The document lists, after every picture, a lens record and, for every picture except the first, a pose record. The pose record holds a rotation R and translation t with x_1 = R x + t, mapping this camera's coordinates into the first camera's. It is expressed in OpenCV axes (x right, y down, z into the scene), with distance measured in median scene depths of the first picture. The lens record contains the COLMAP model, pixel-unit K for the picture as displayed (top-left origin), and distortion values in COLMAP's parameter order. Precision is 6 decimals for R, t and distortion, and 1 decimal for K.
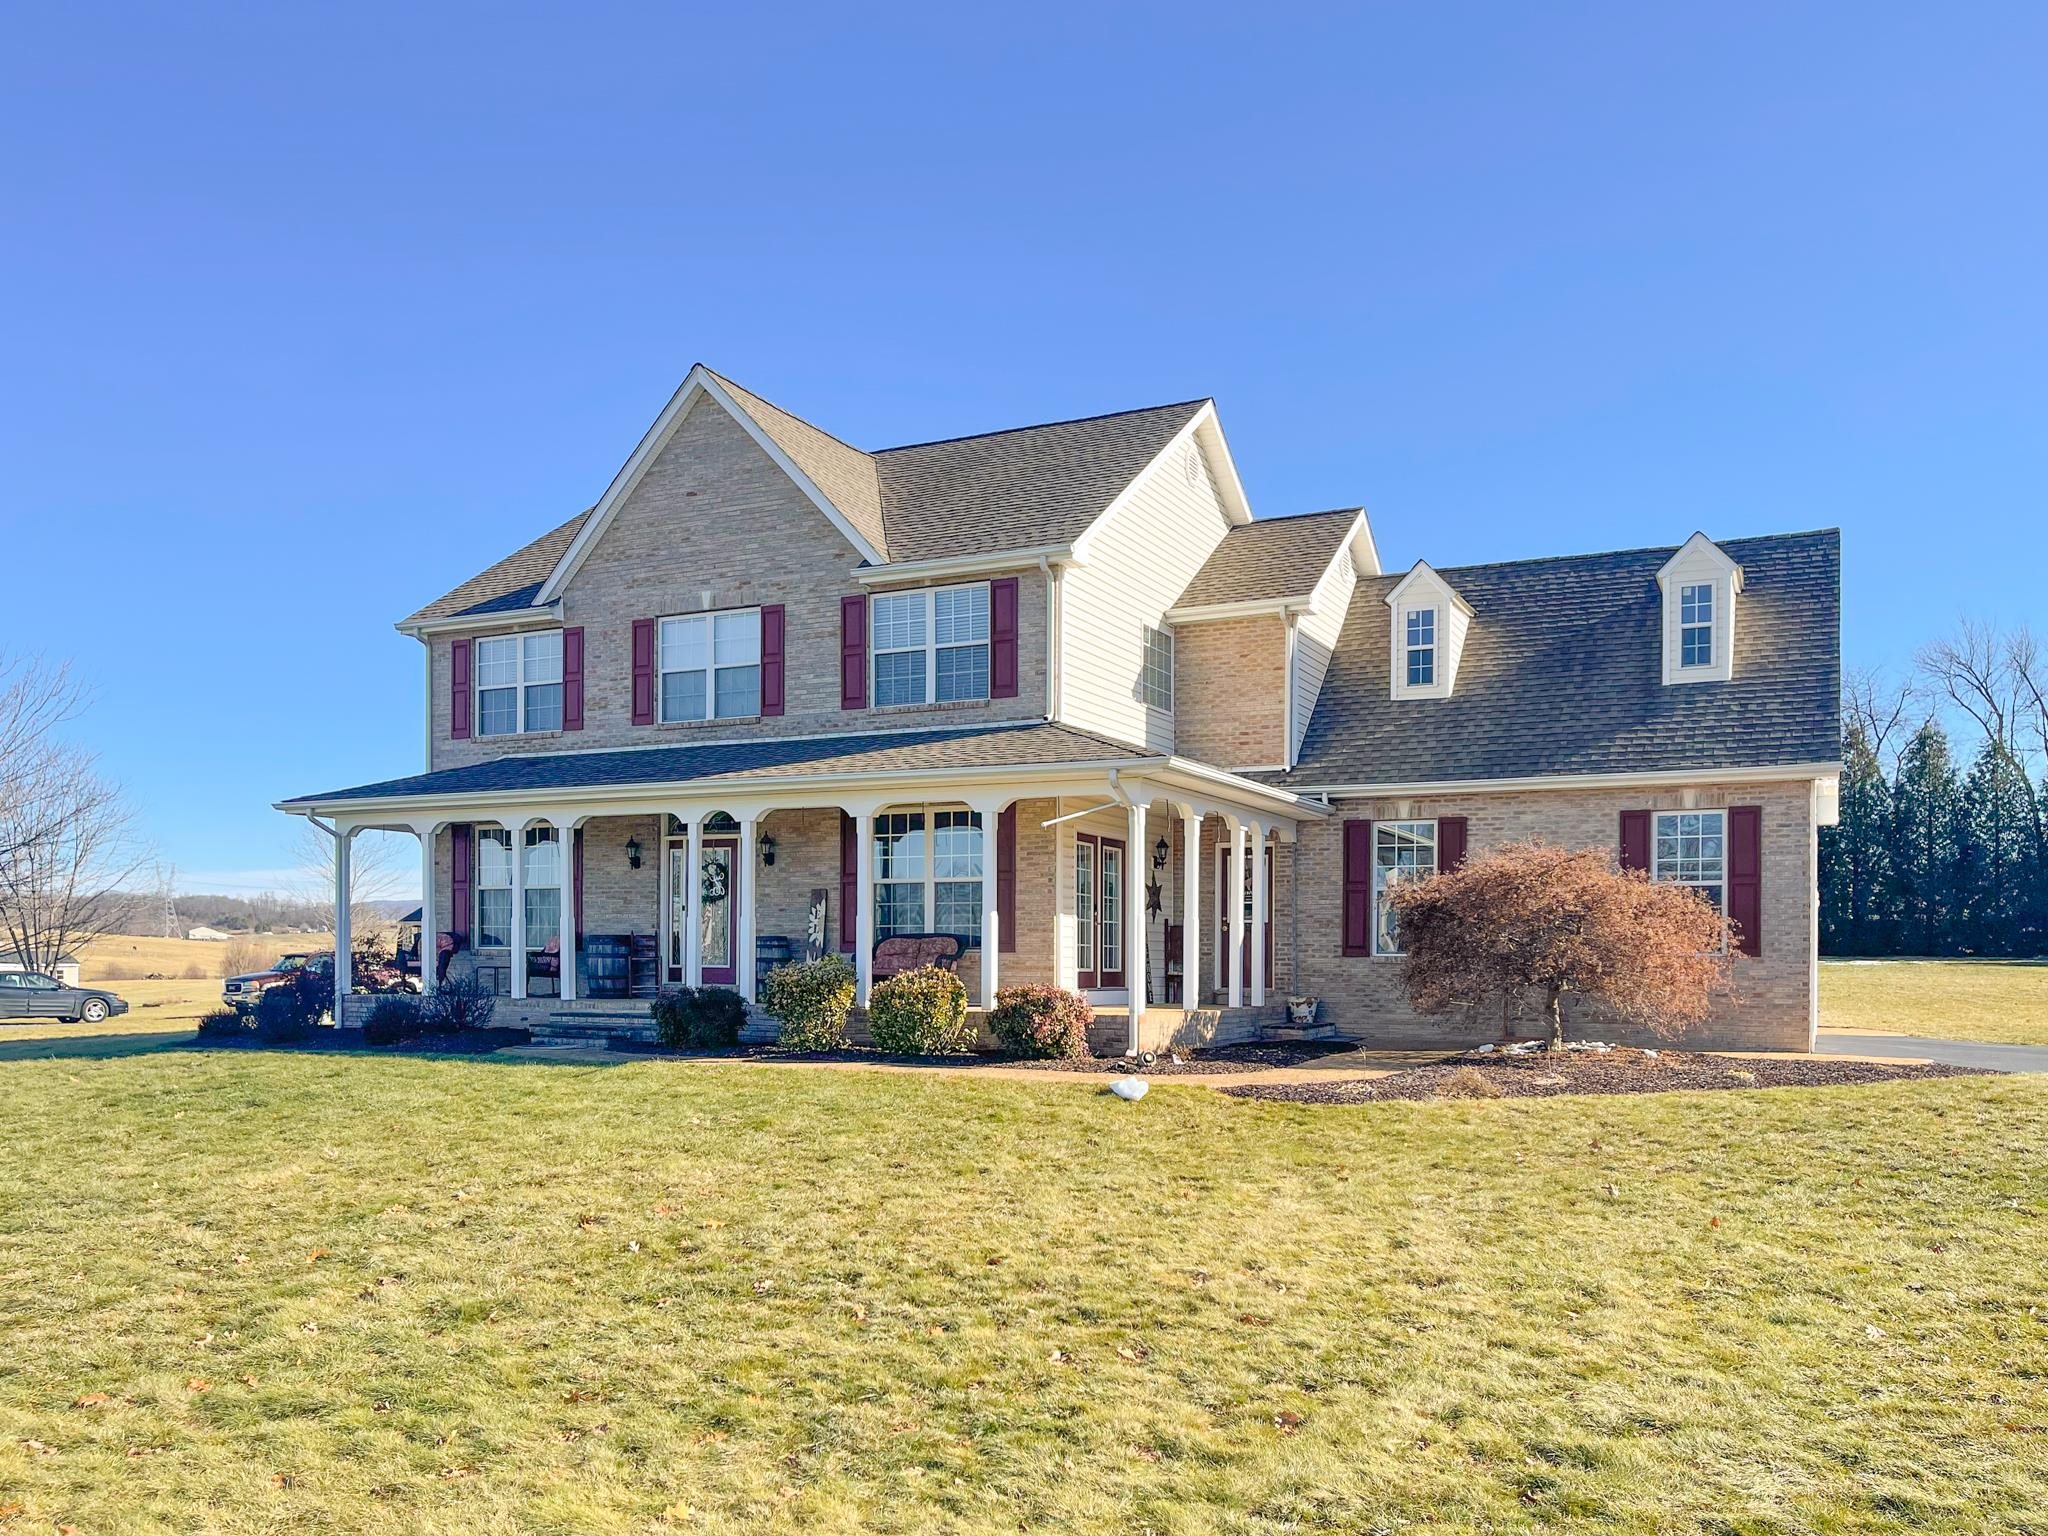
lens RADIAL K [[1566.2, 0, 1022.9], [0, 1566.2, 776.0], [0, 0, 1]] dist [-0.026546, 0.010221]
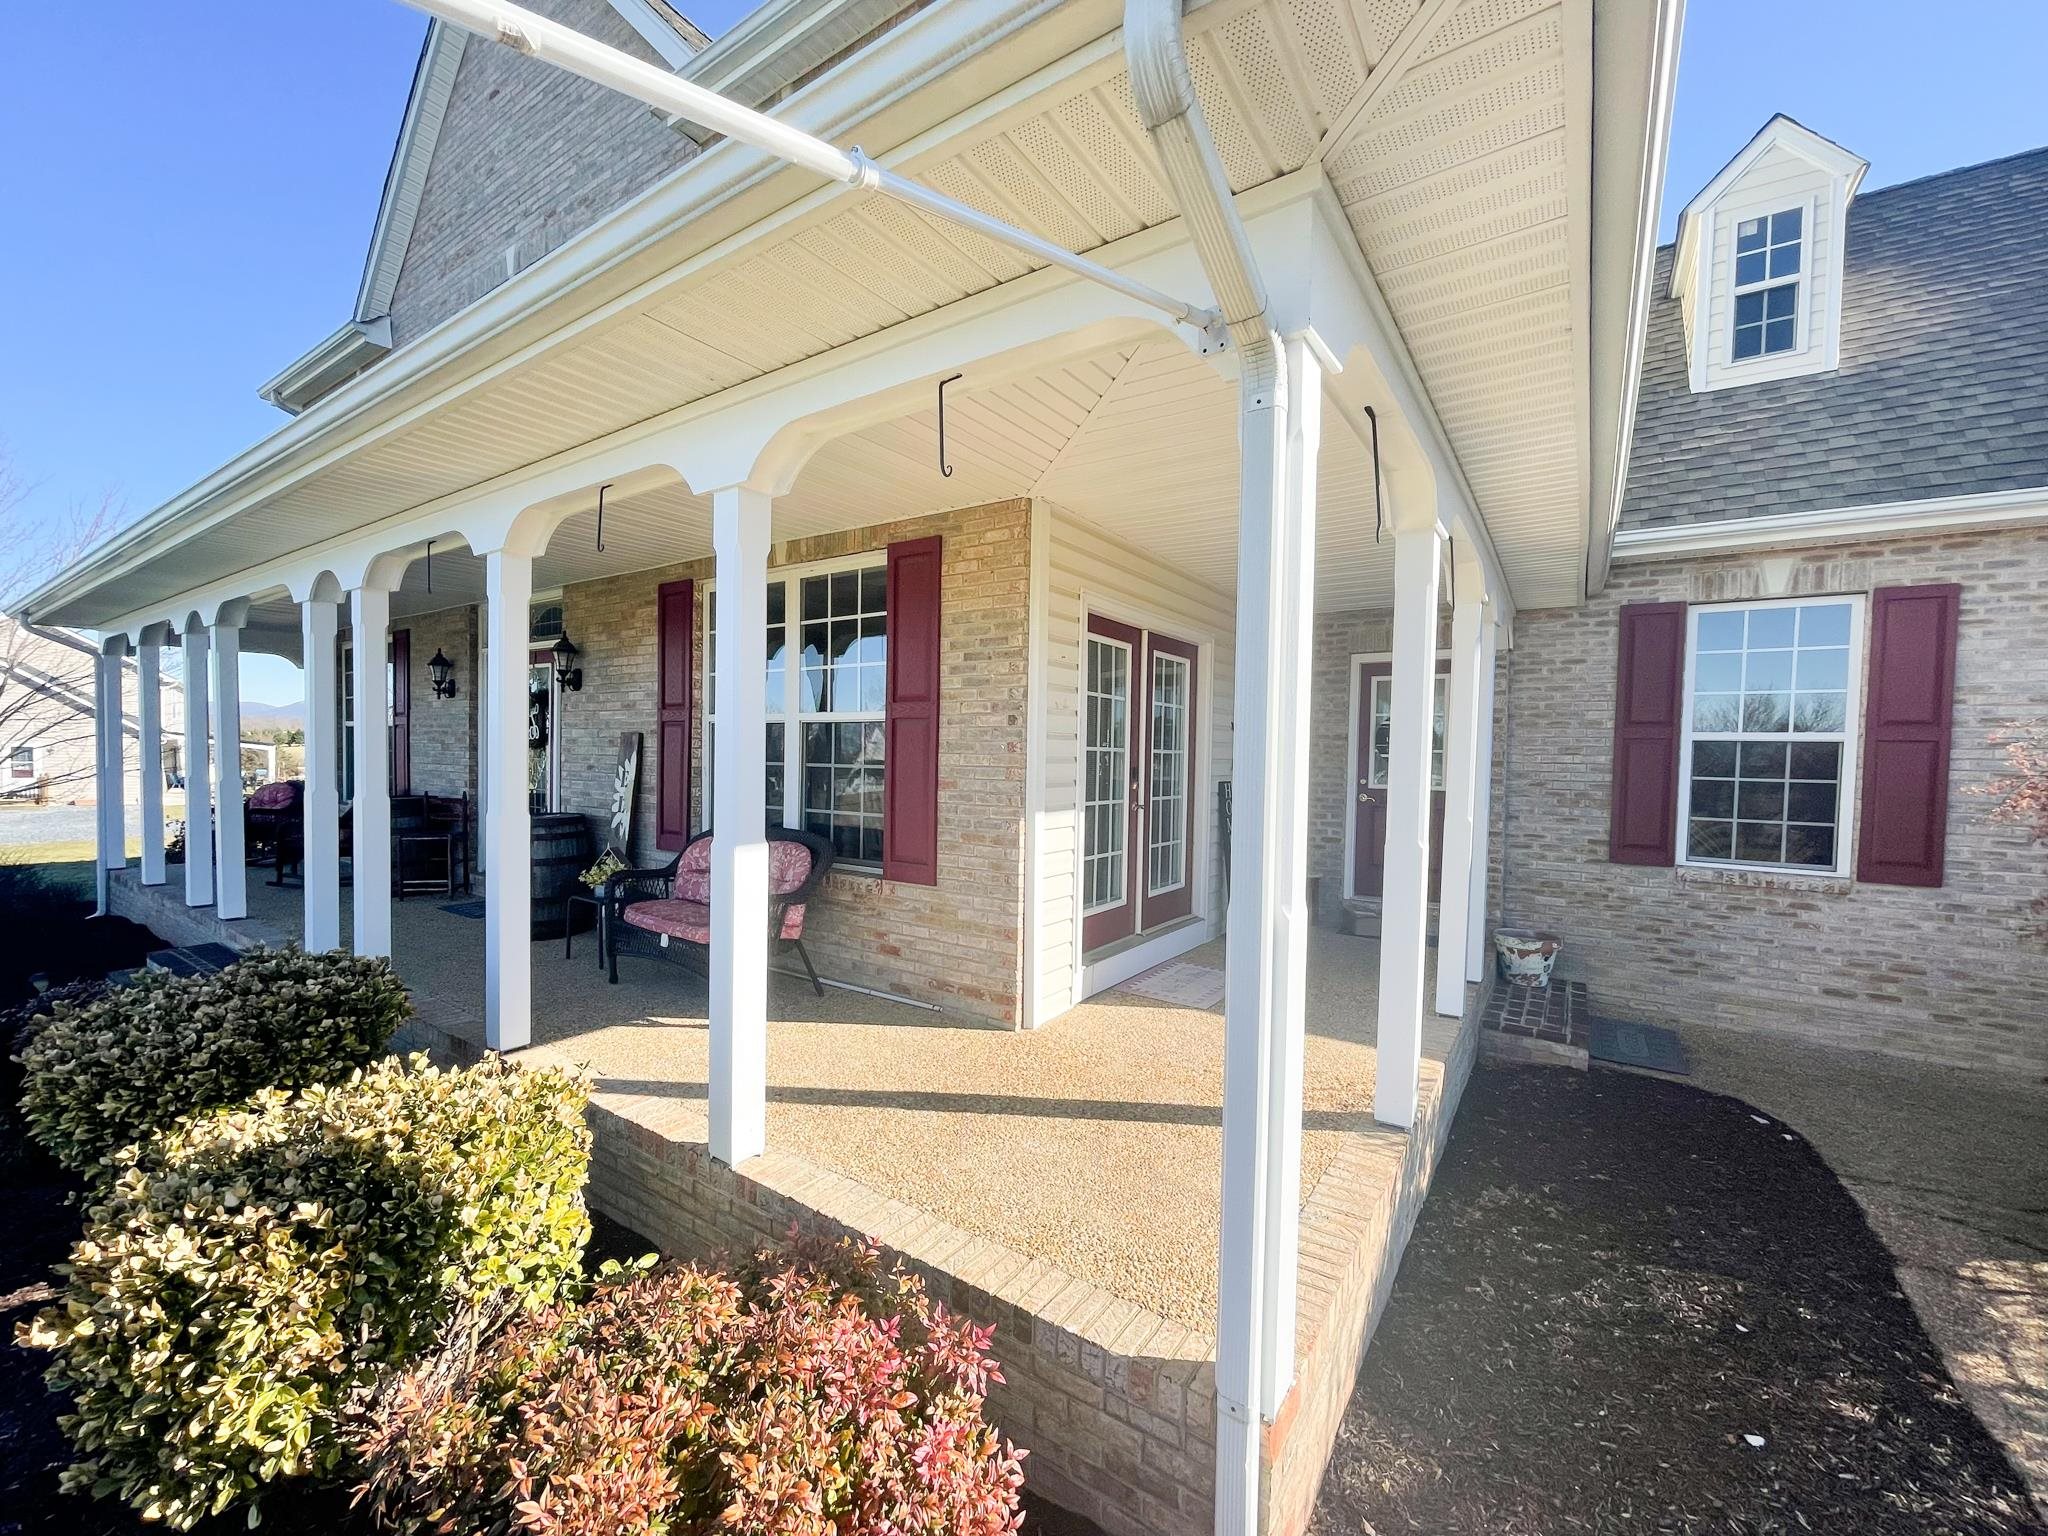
lens RADIAL K [[836.7, 0, 1014.5], [0, 836.7, 766.9], [0, 0, 1]] dist [-0.004201, -0.000530]
pose [[0.989553, 0.012188, -0.143654, 0.044324], [0.007059, 0.991129, 0.132712, 0.044089], [0.143997, -0.132340, 0.980689, 0.697582]]
